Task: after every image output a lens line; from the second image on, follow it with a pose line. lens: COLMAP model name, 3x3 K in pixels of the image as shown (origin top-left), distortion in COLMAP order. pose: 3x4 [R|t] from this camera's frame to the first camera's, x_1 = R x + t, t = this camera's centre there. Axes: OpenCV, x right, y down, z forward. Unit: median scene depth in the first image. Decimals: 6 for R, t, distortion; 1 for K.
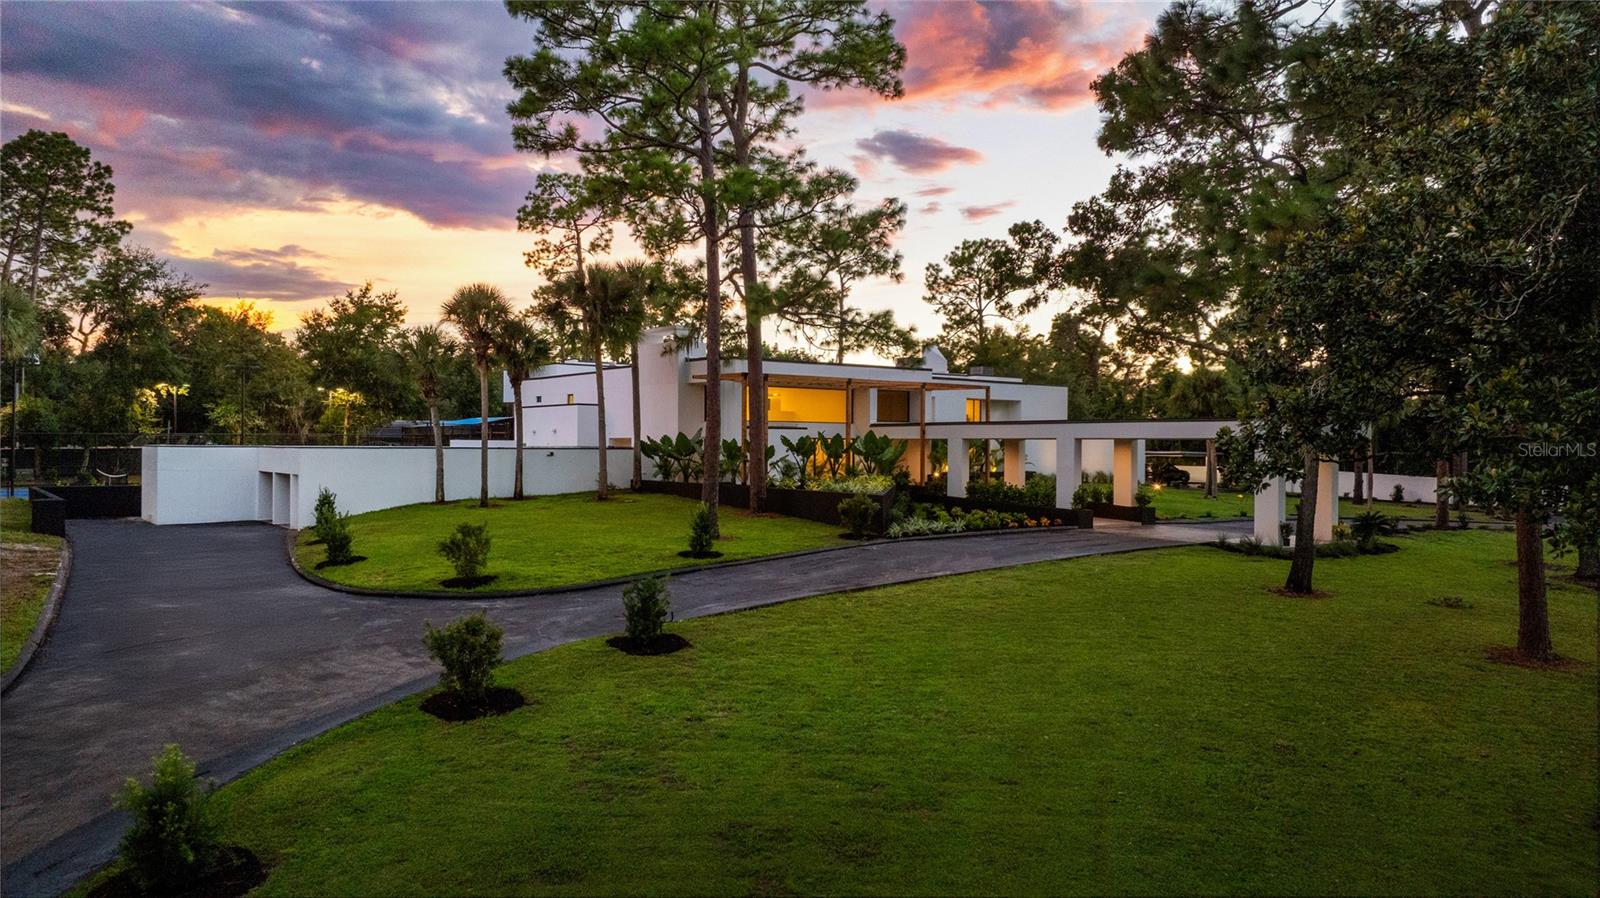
lens RADIAL K [[1107.5, 0, 800.0], [0, 1107.5, 449.0], [0, 0, 1]] dist [-0.008837, -0.001558]
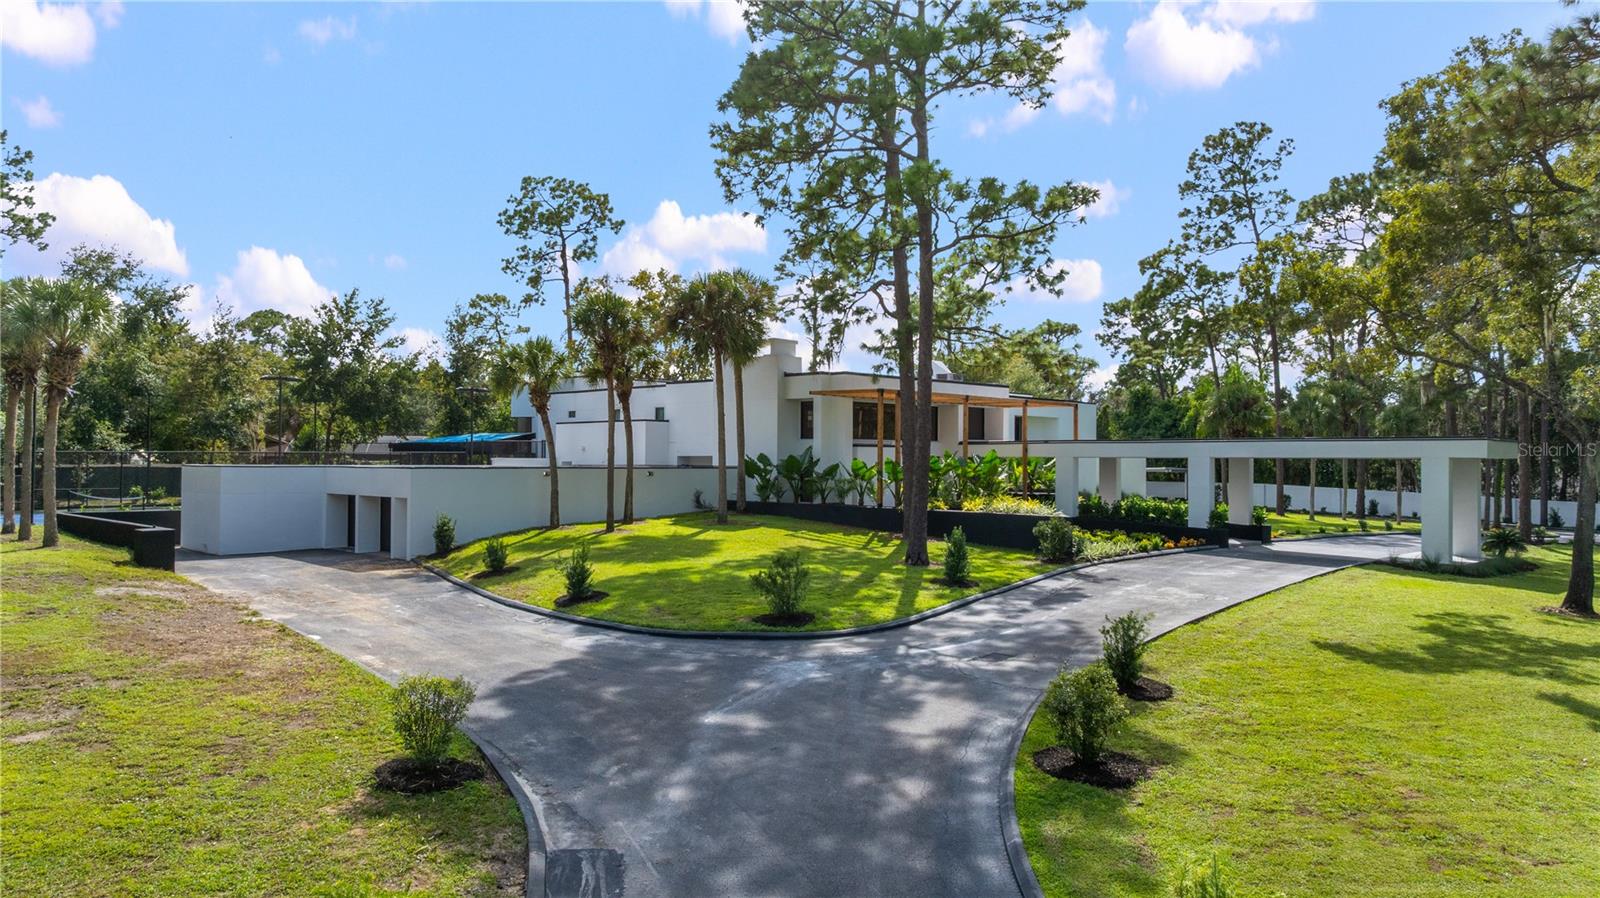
lens RADIAL K [[1109.1, 0, 800.0], [0, 1109.1, 449.0], [0, 0, 1]] dist [-0.000833, 0.000107]
pose [[0.991031, -0.000048, 0.133636, -0.164876], [0.001684, 0.999925, -0.012129, -0.003514], [-0.133625, 0.012245, 0.990956, 0.037353]]
